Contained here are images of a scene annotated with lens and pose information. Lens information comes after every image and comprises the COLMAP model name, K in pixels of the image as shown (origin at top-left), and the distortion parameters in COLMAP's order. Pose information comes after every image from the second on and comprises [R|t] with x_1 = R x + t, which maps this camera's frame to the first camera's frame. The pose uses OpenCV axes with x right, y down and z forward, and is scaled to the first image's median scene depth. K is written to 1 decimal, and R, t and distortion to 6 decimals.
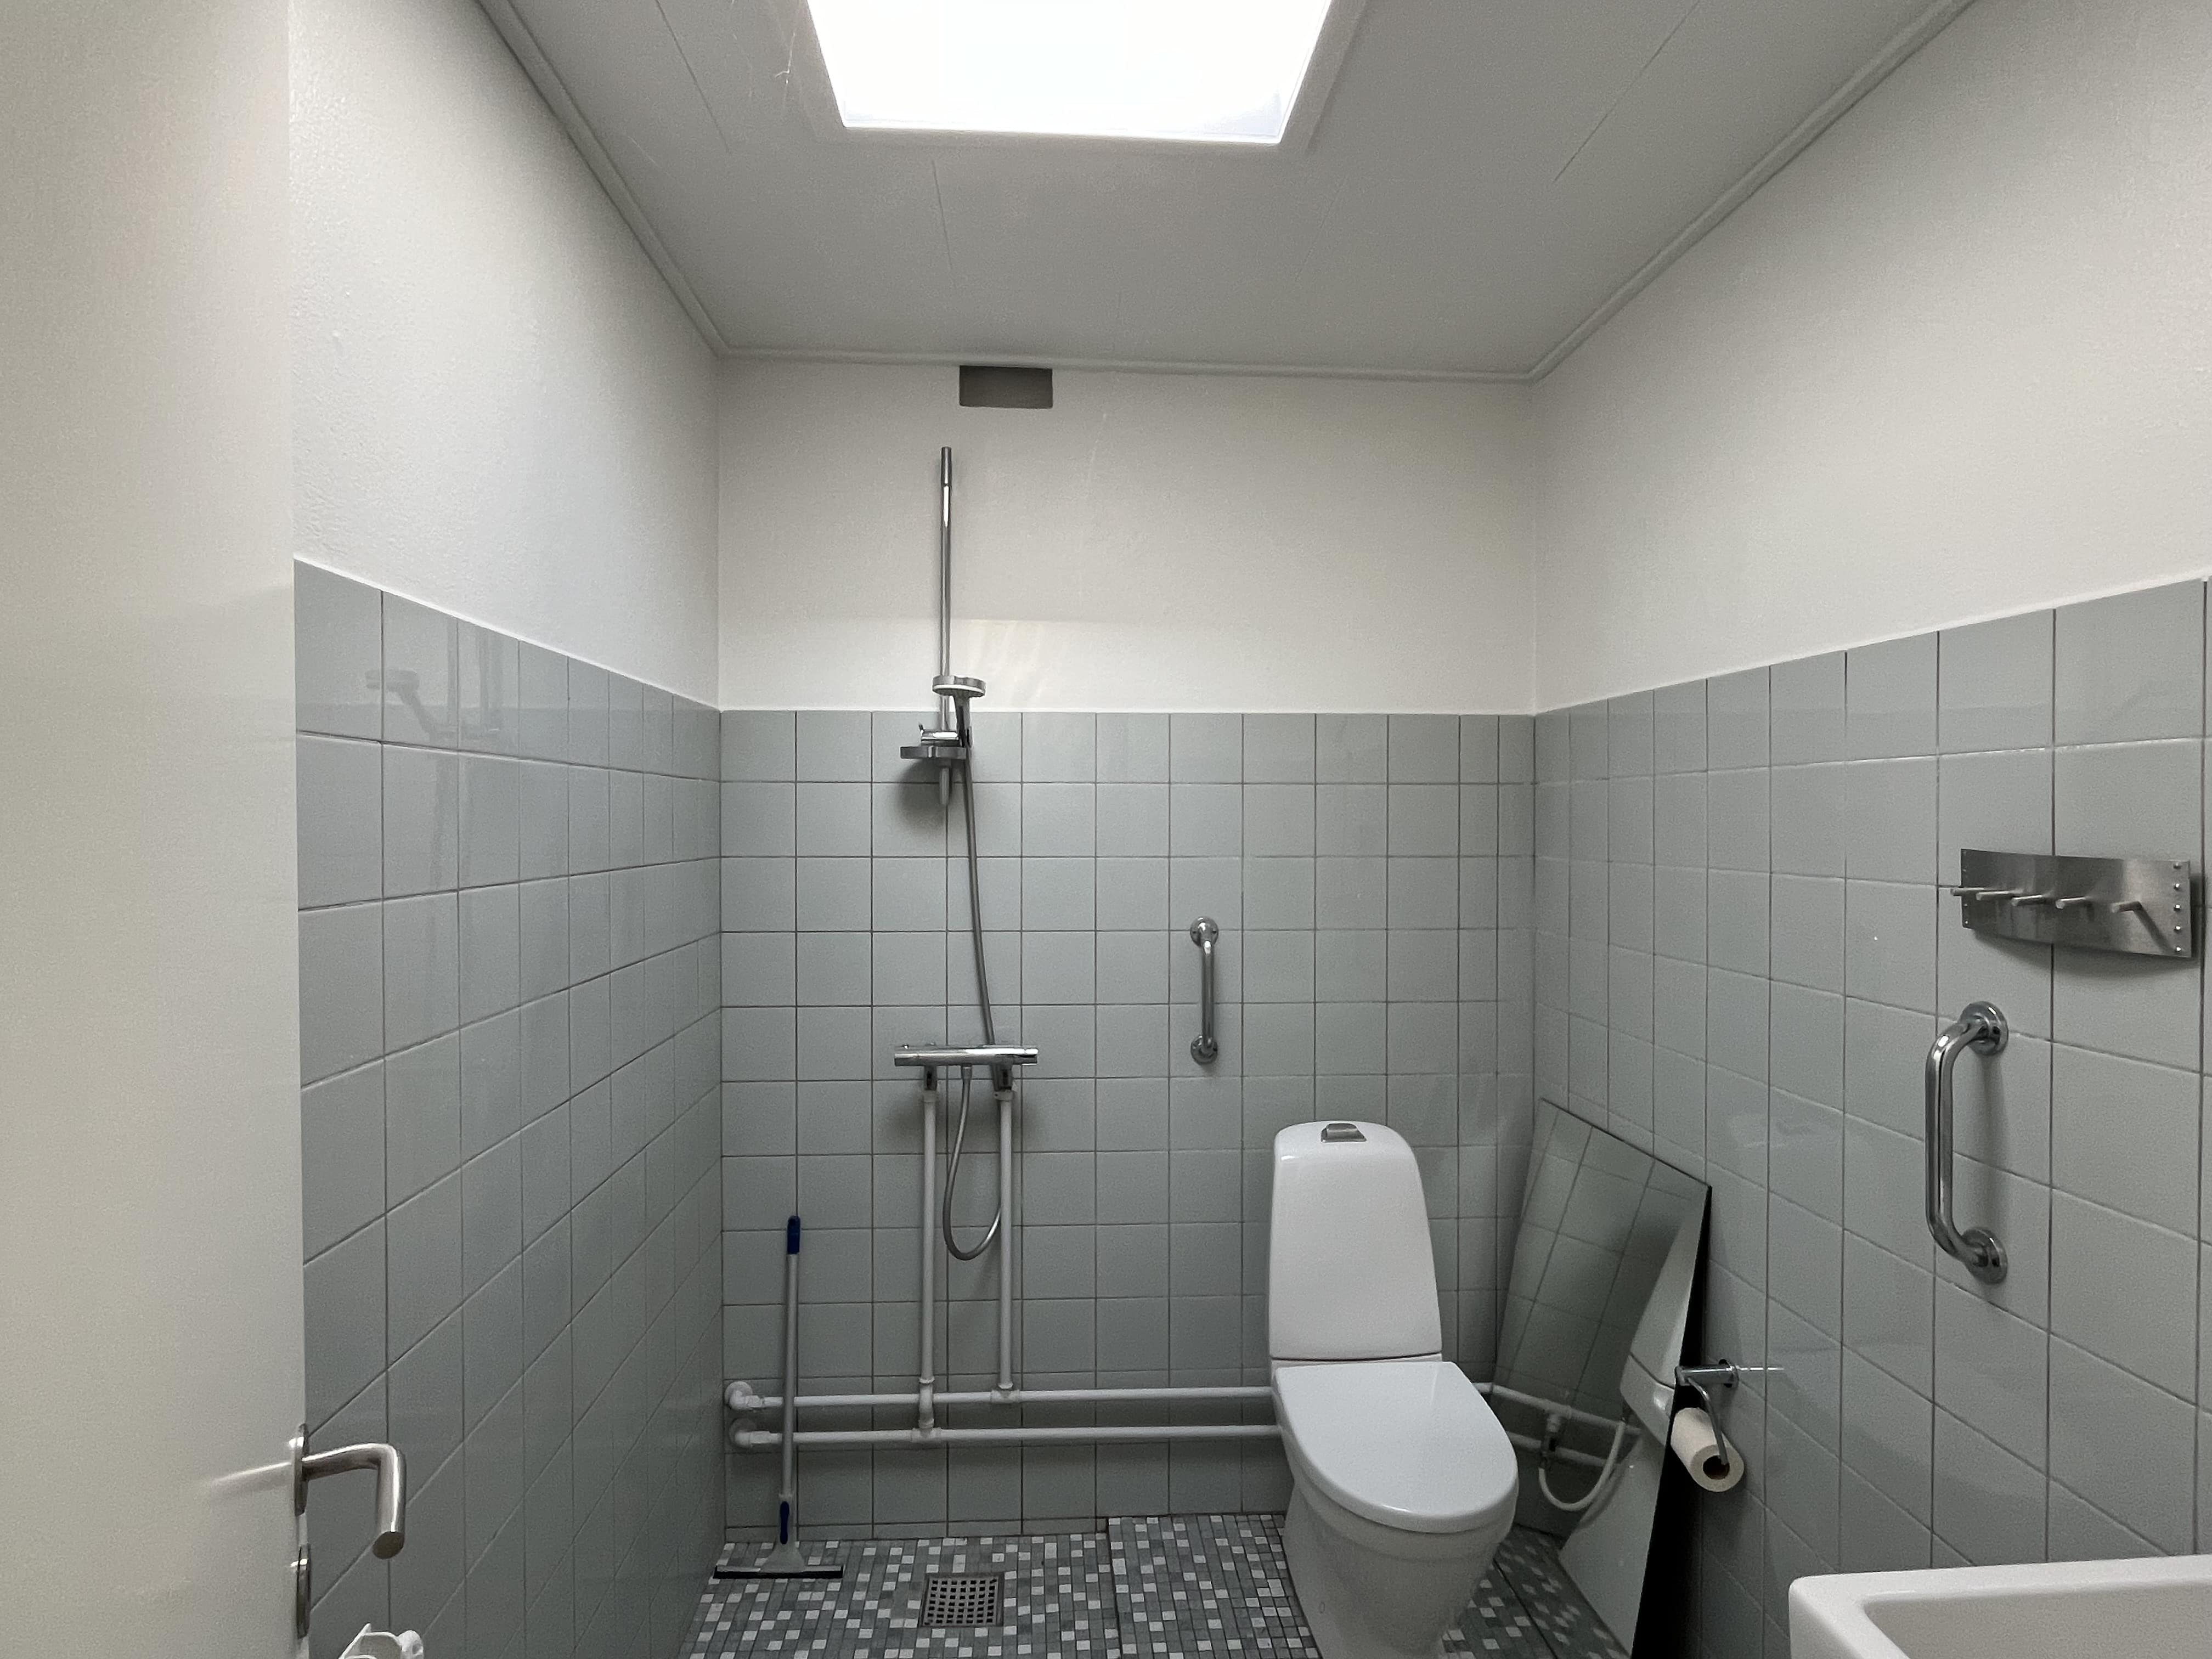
lens RADIAL K [[1149.6, 0, 1094.4], [0, 1149.6, 834.2], [0, 0, 1]] dist [-0.002057, 0.000283]
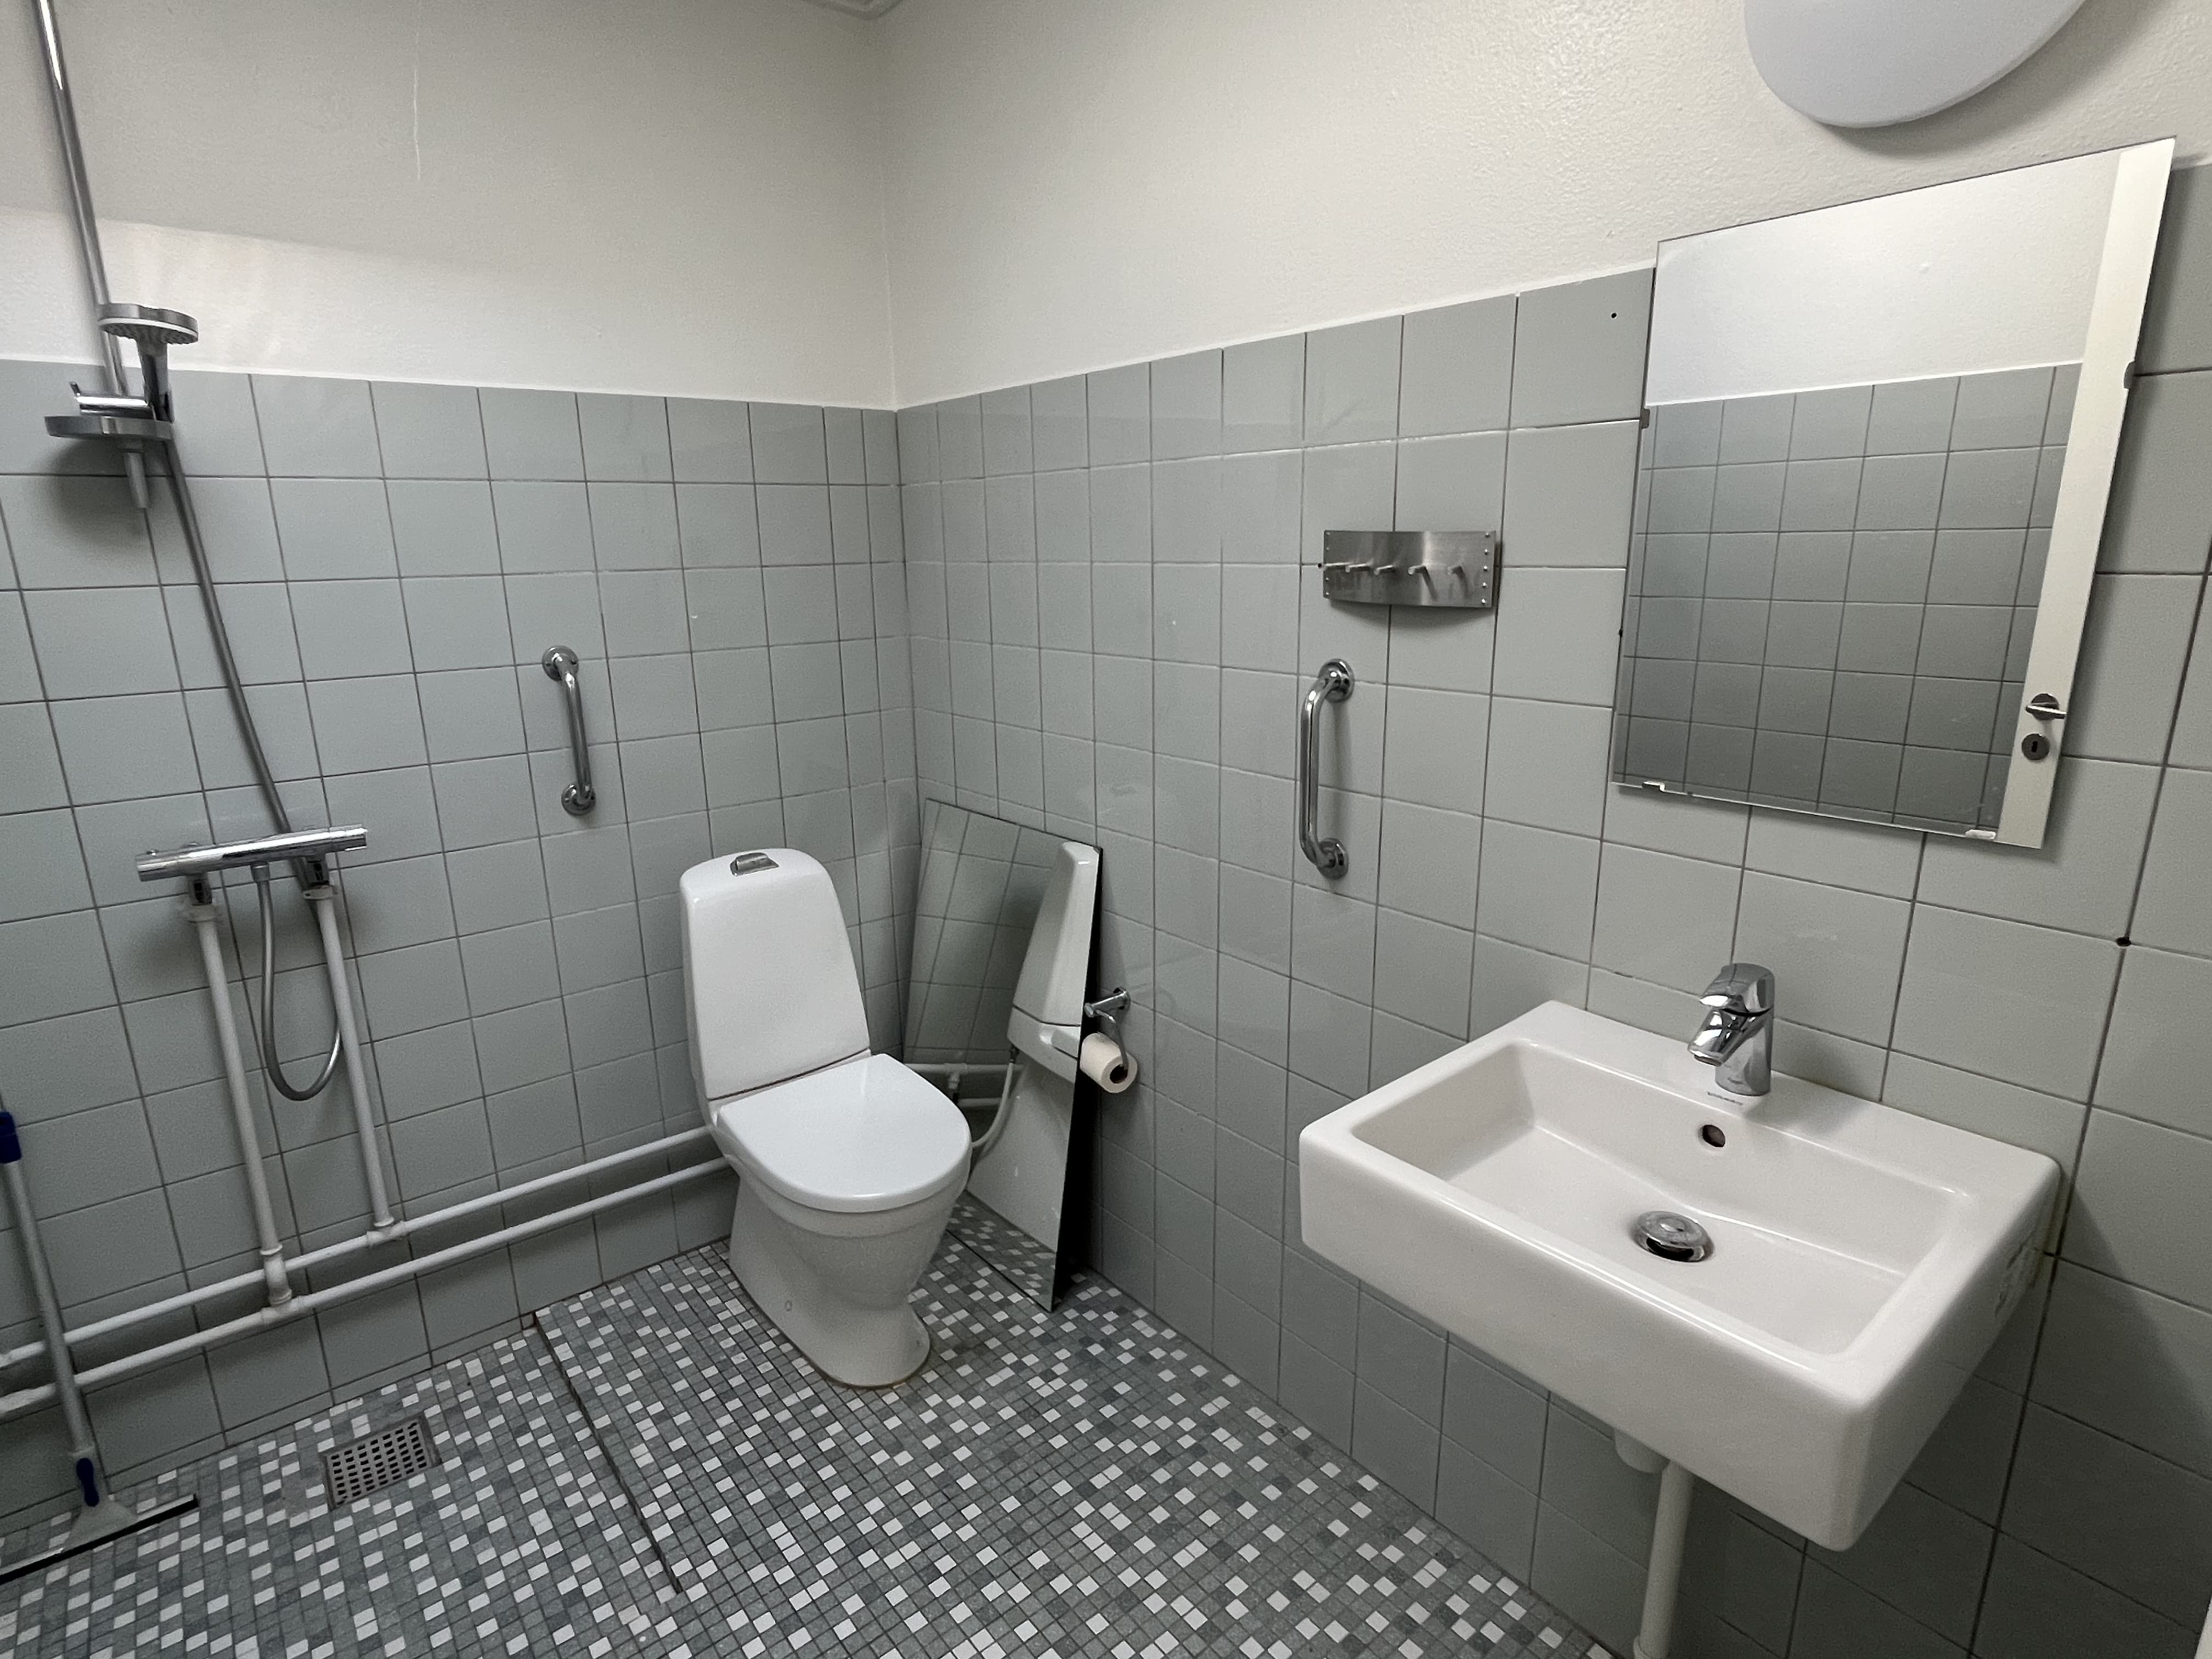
lens RADIAL K [[1149.6, 0, 1091.8], [0, 1149.6, 828.4], [0, 0, 1]] dist [-0.003896, 0.000099]
pose [[0.812949, -0.157733, 0.560566, -0.085484], [0.026377, 0.971604, 0.235139, 0.015159], [-0.581738, -0.176370, 0.794025, 0.083723]]
